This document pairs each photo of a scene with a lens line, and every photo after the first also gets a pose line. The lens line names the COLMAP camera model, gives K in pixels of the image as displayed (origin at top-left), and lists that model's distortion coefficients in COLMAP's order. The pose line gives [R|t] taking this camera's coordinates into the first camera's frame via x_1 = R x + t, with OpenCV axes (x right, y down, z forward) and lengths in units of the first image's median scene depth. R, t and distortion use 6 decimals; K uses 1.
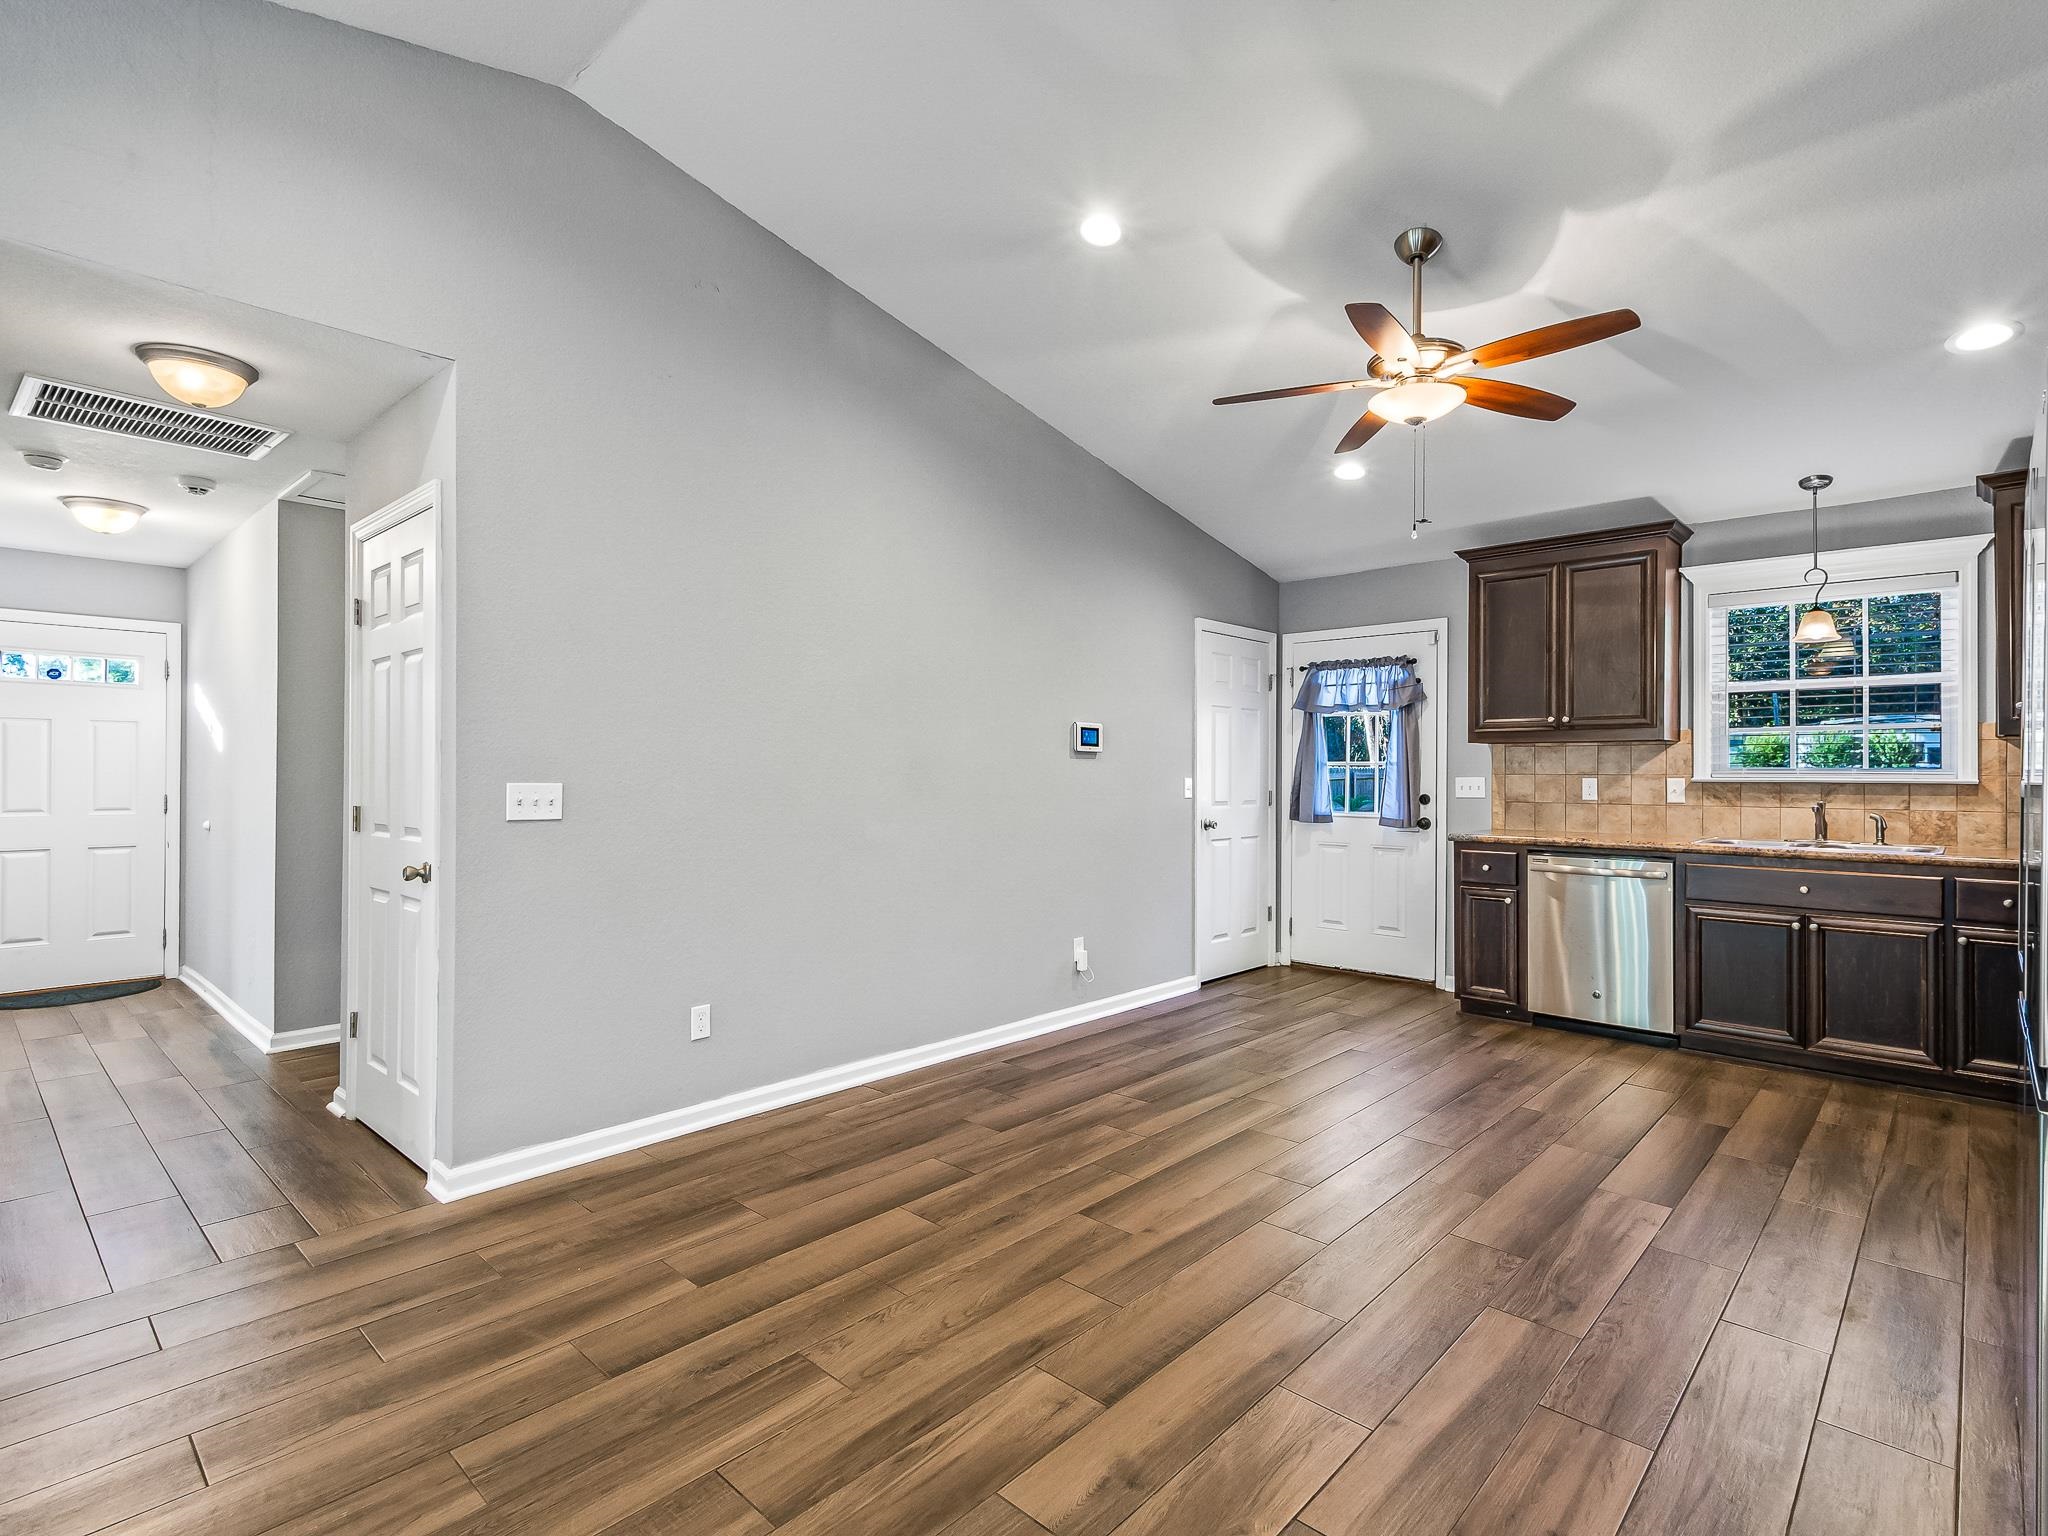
lens RADIAL K [[1002.5, 0, 1067.6], [0, 1002.5, 769.5], [0, 0, 1]] dist [0.012355, -0.002644]
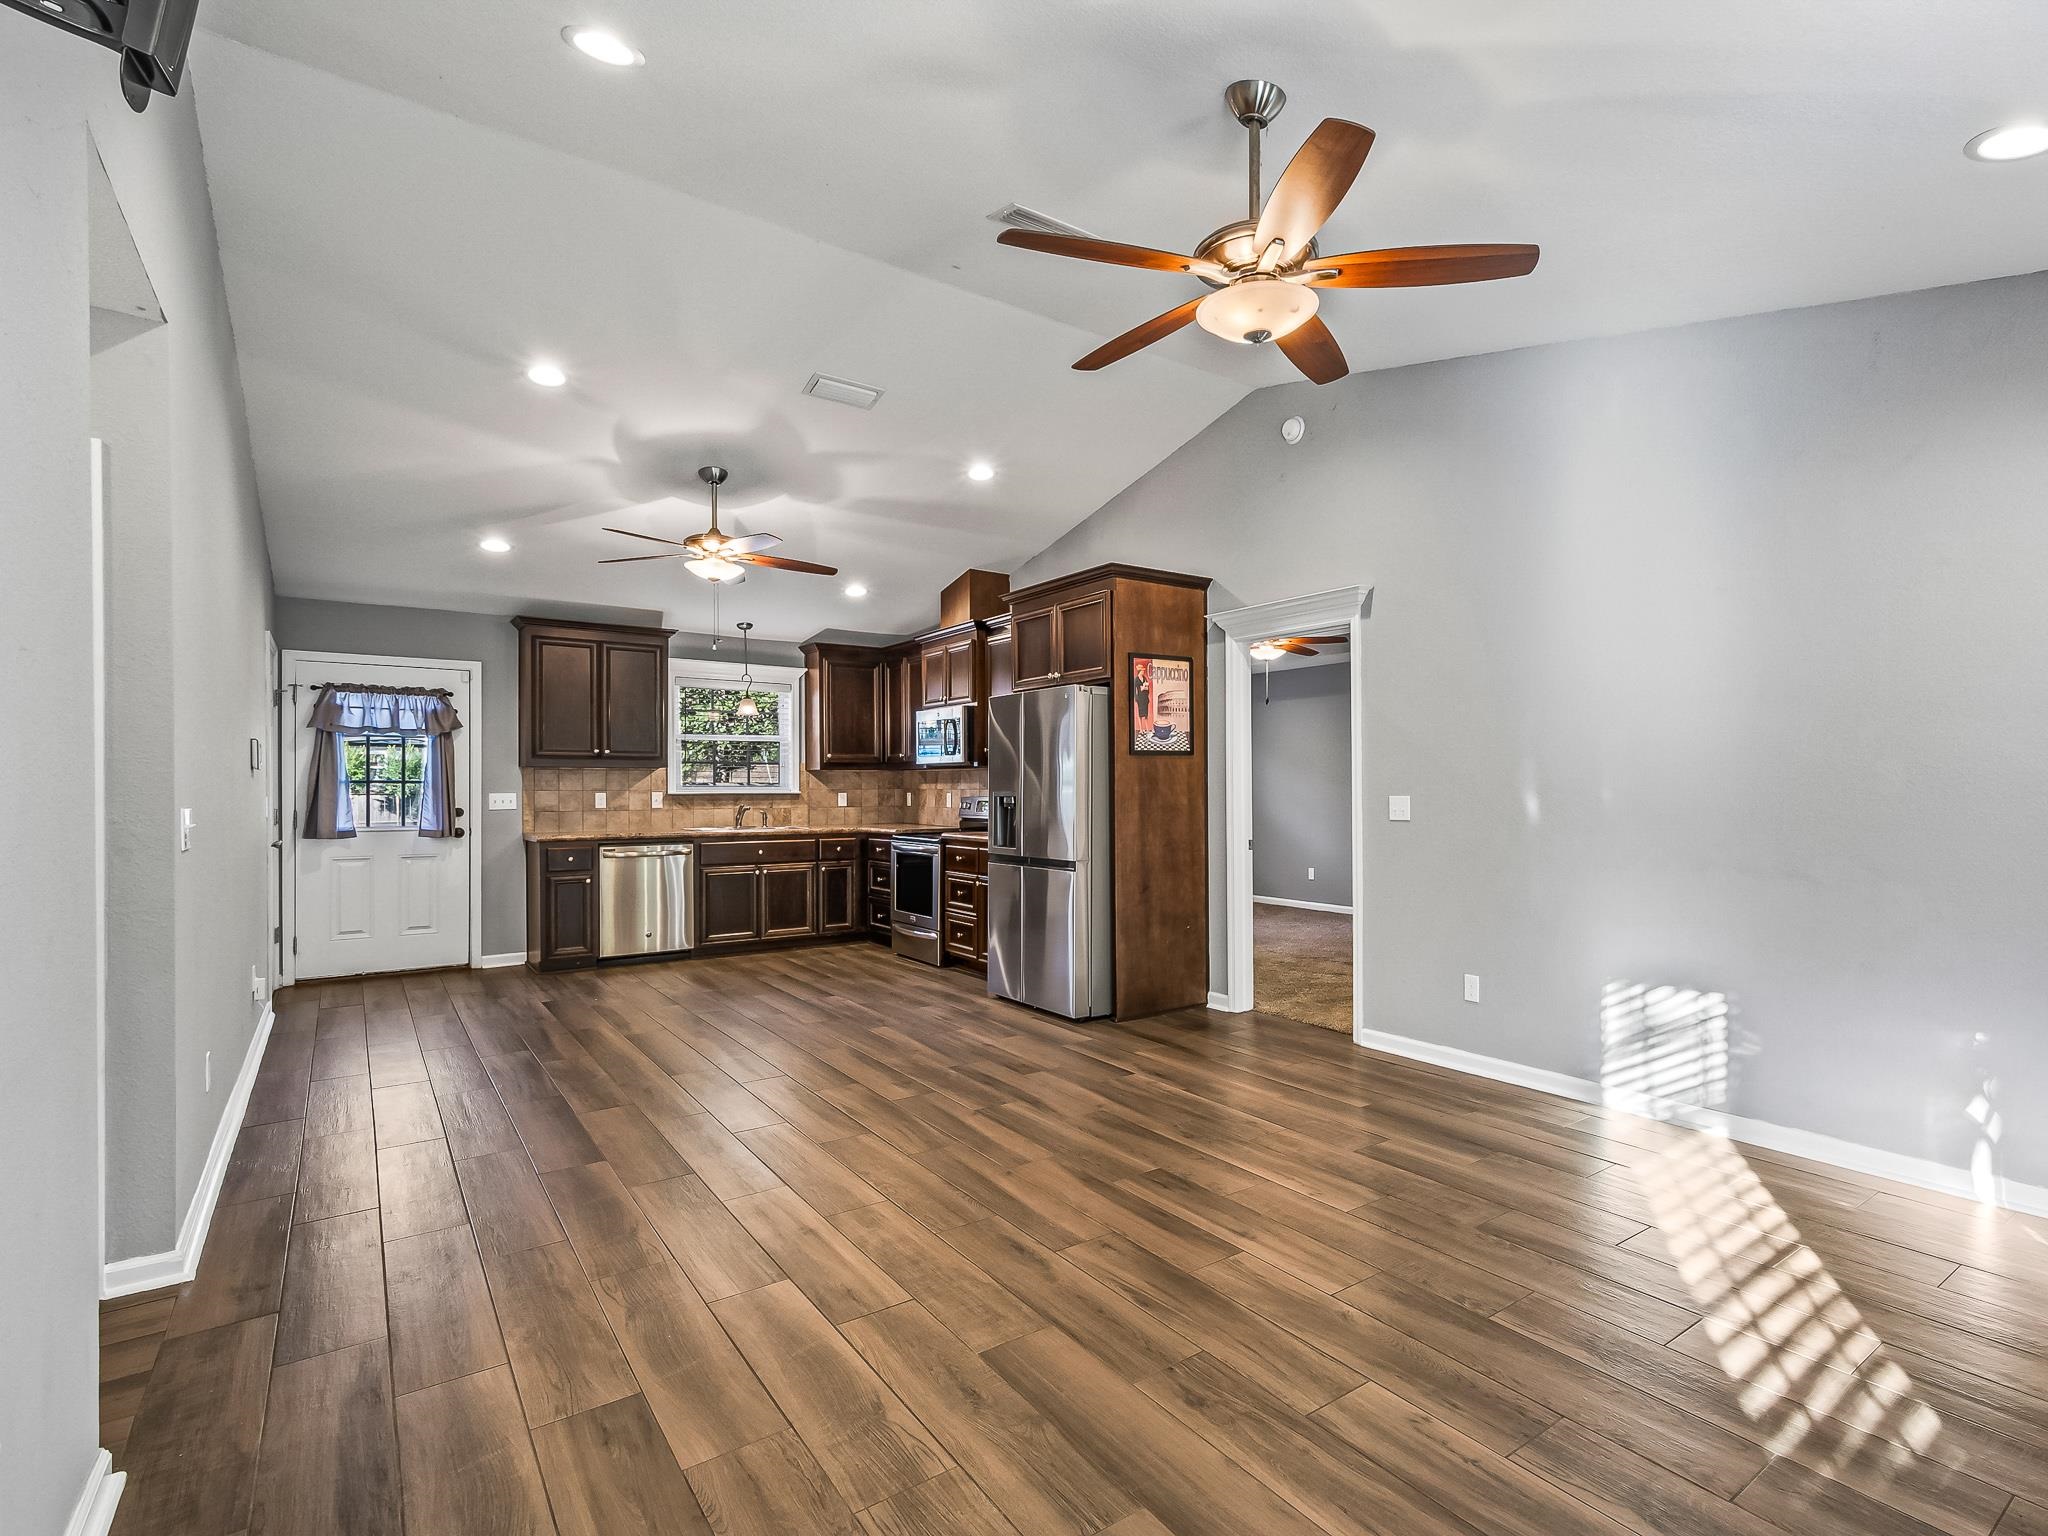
lens RADIAL K [[1002.5, 0, 1093.5], [0, 1002.5, 785.6], [0, 0, 1]] dist [0.012355, -0.002644]
pose [[0.206818, -0.001754, 0.978378, -0.900481], [0.000865, 0.999998, 0.001610, -0.004299], [-0.978379, 0.000513, 0.206819, 0.027772]]
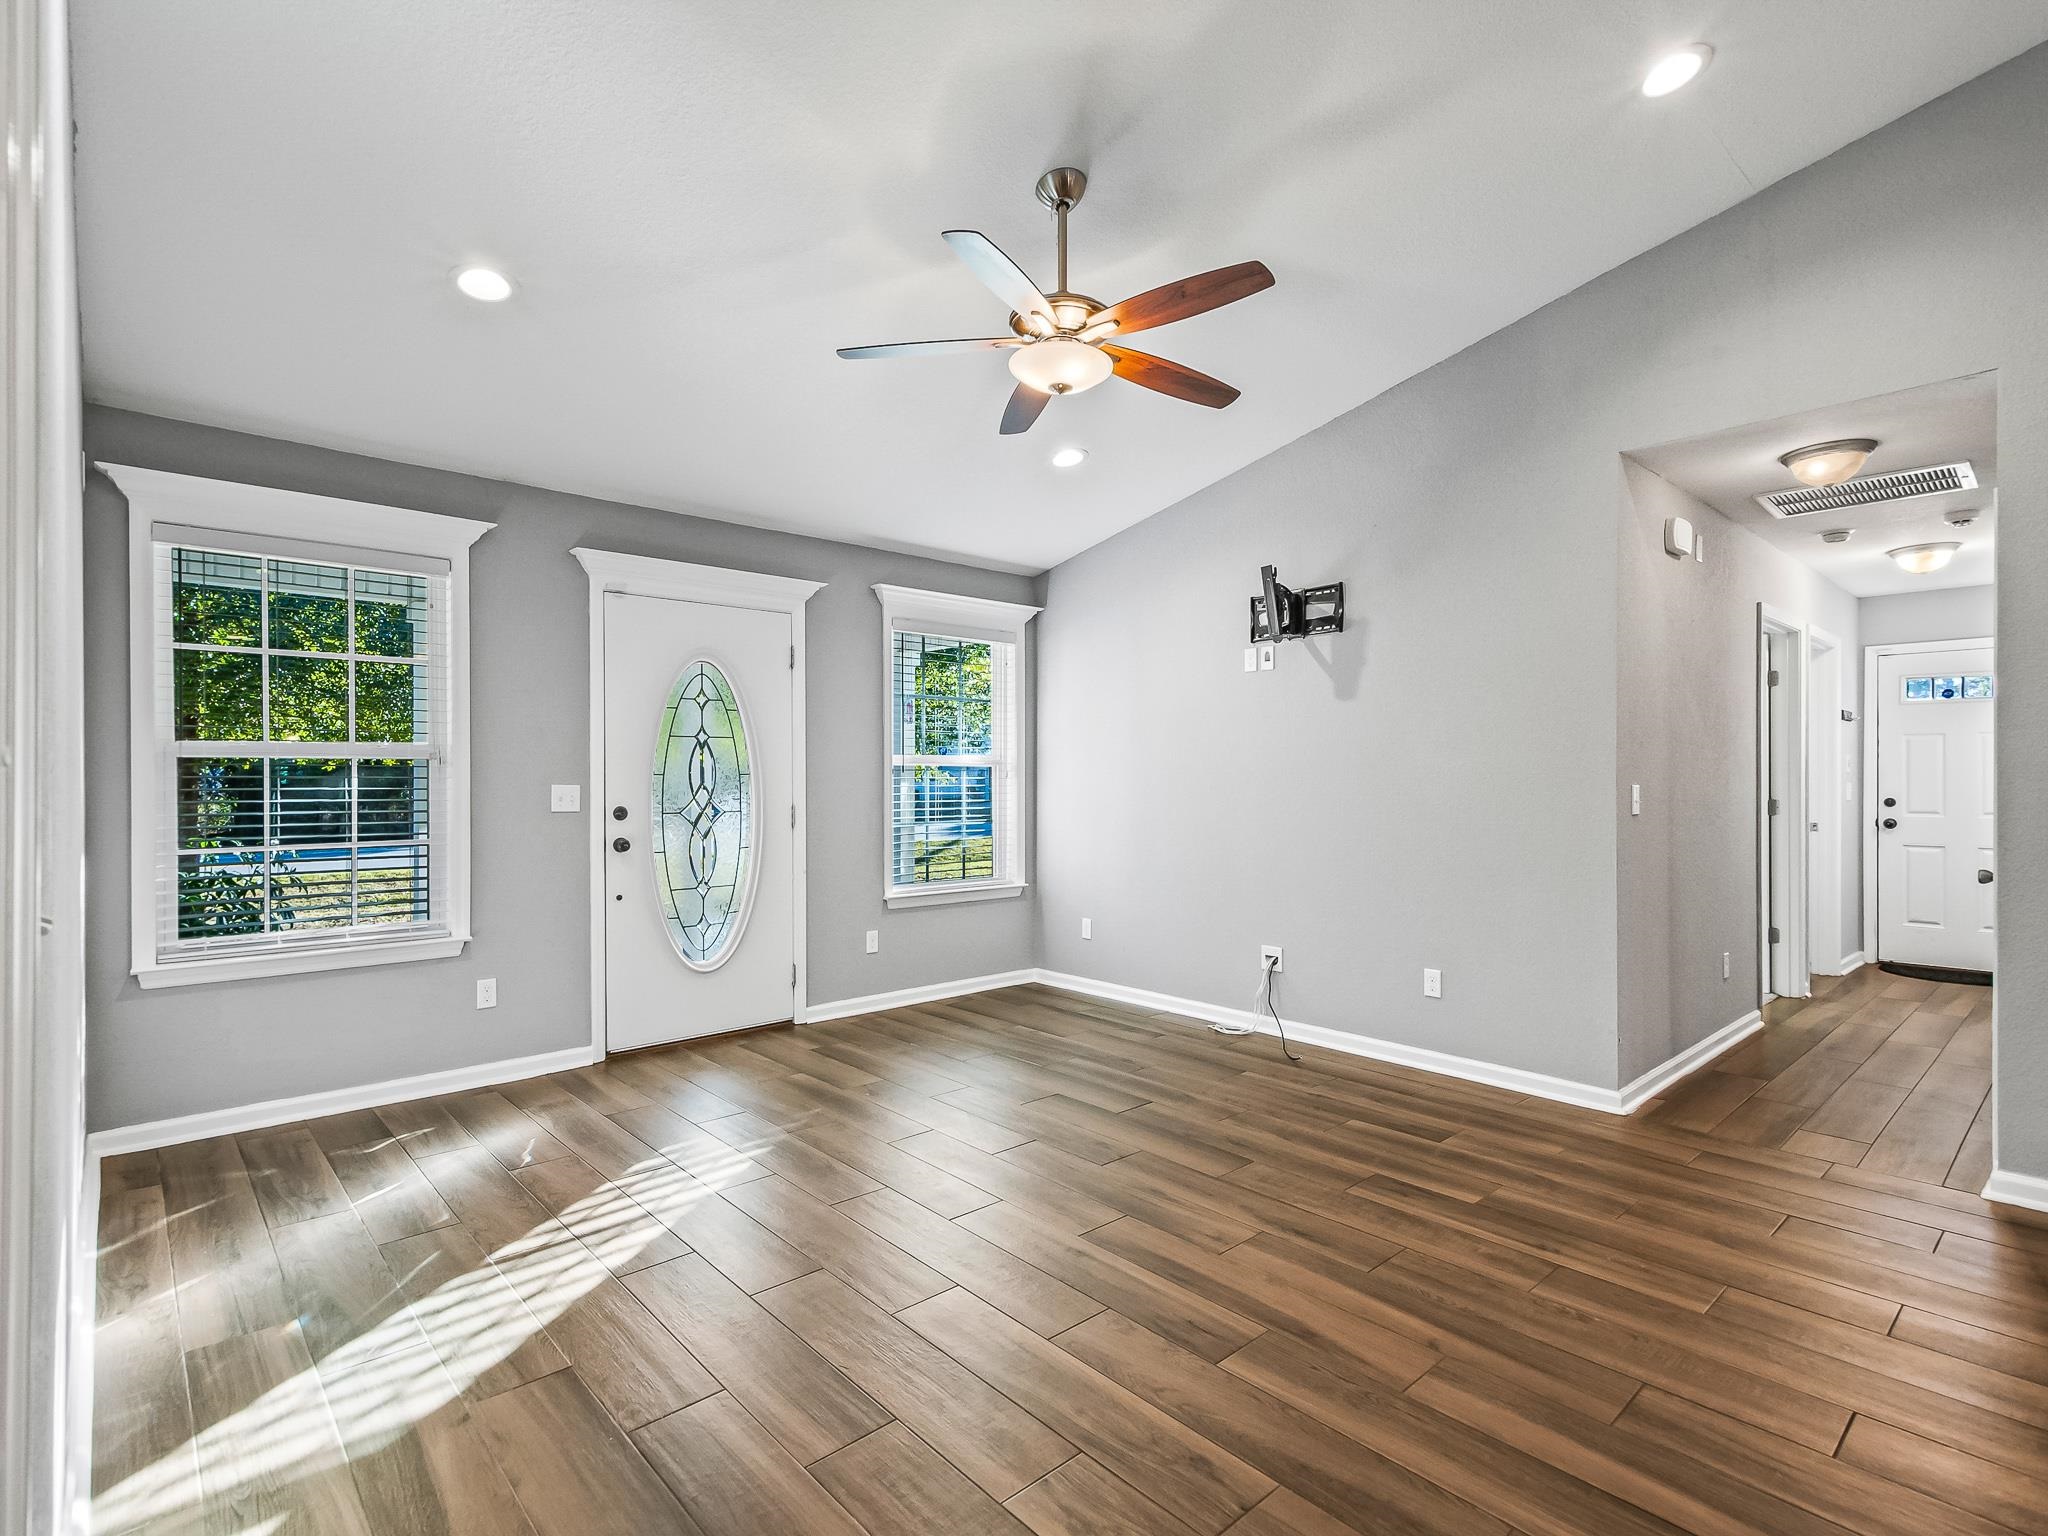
lens RADIAL K [[1002.5, 0, 985.5], [0, 1002.5, 774.3], [0, 0, 1]] dist [0.012355, -0.002644]
pose [[-0.123906, -0.009531, -0.992248, 0.359990], [0.002770, 0.999947, -0.009951, 0.004323], [0.992290, -0.003982, -0.123873, 0.086810]]
